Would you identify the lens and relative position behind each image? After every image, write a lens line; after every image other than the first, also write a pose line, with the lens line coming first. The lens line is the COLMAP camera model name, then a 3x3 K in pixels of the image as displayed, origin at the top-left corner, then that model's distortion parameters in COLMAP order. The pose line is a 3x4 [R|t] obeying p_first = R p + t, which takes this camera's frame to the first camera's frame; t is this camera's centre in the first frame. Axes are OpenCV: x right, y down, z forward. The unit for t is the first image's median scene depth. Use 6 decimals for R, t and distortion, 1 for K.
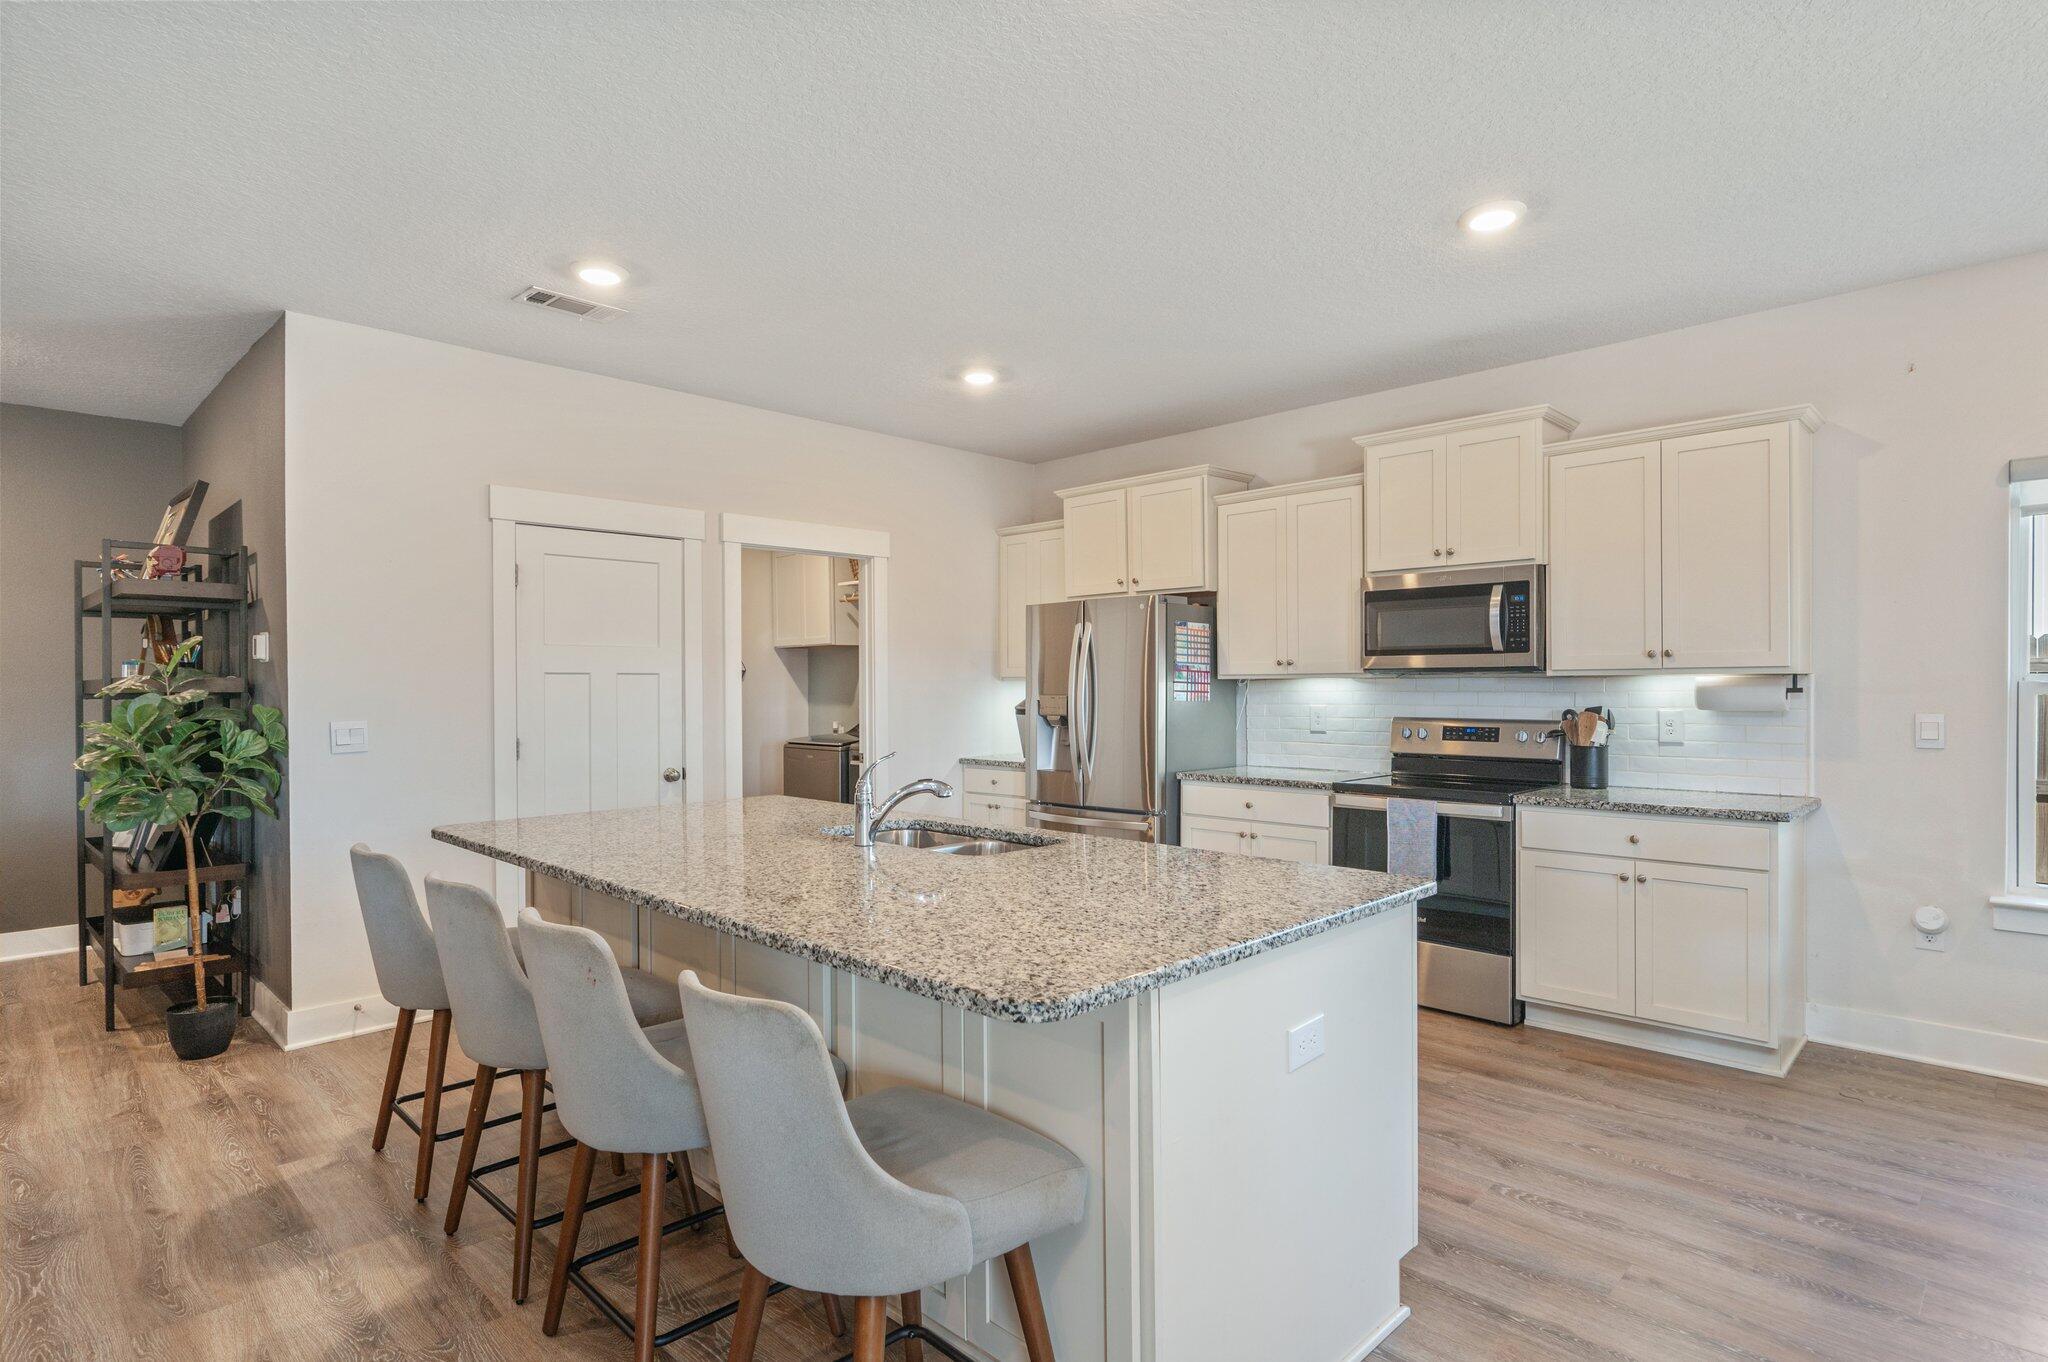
lens RADIAL K [[1055.0, 0, 1029.9], [0, 1055.0, 690.6], [0, 0, 1]] dist [0.002773, -0.000061]
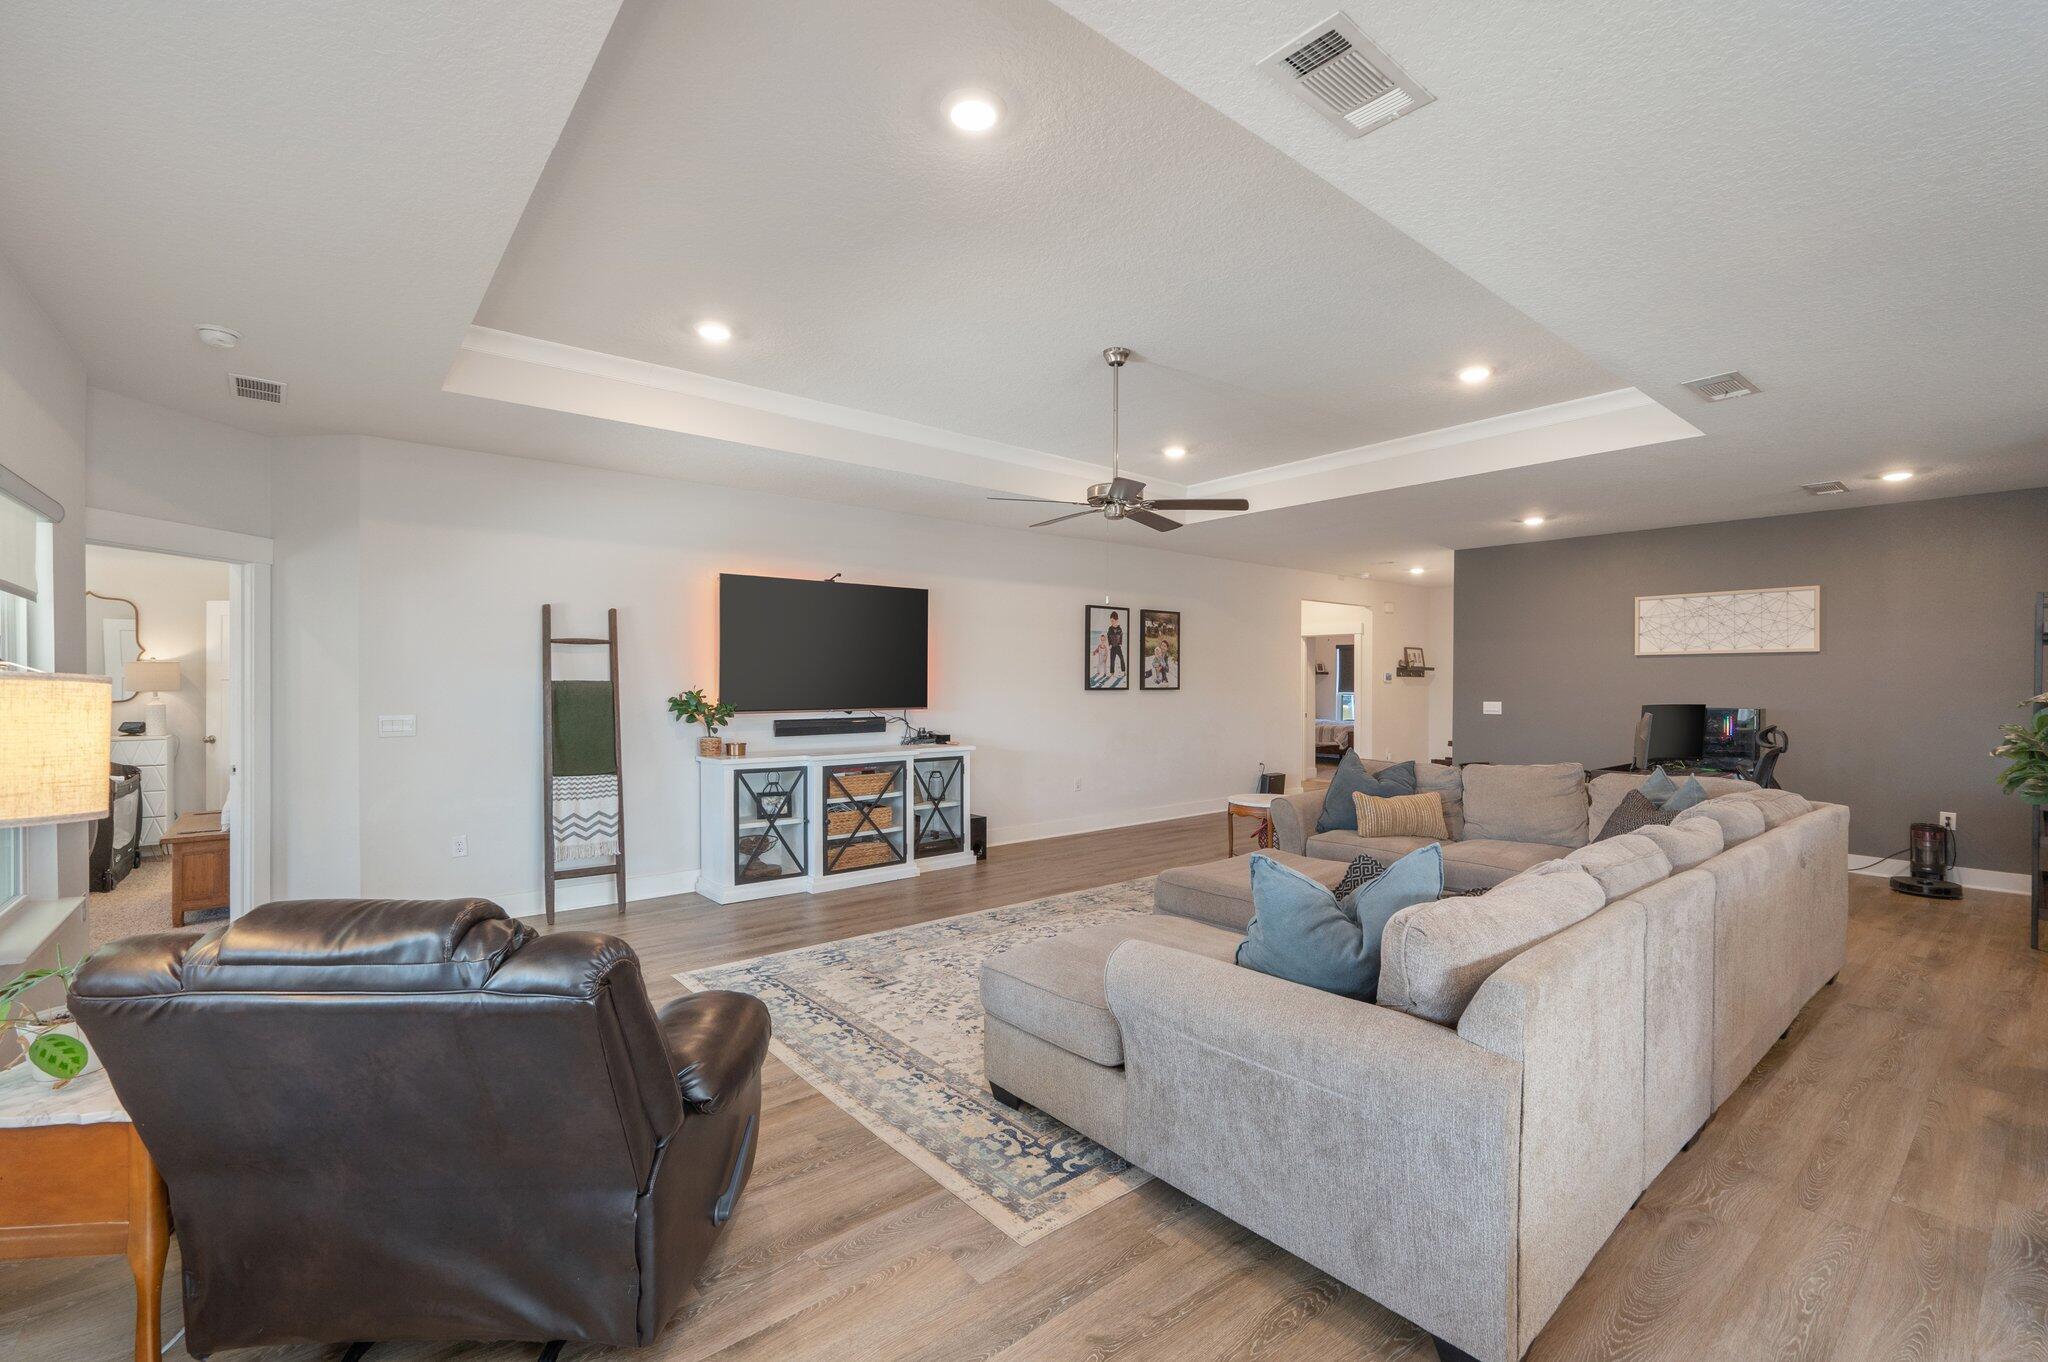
lens RADIAL K [[879.8, 0, 1031.3], [0, 879.8, 682.8], [0, 0, 1]] dist [-0.000101, 0.000510]
pose [[-0.095616, 0.008942, -0.995378, 0.365642], [-0.010617, 0.999894, 0.010002, -0.021314], [0.995362, 0.011524, -0.095511, -0.181860]]
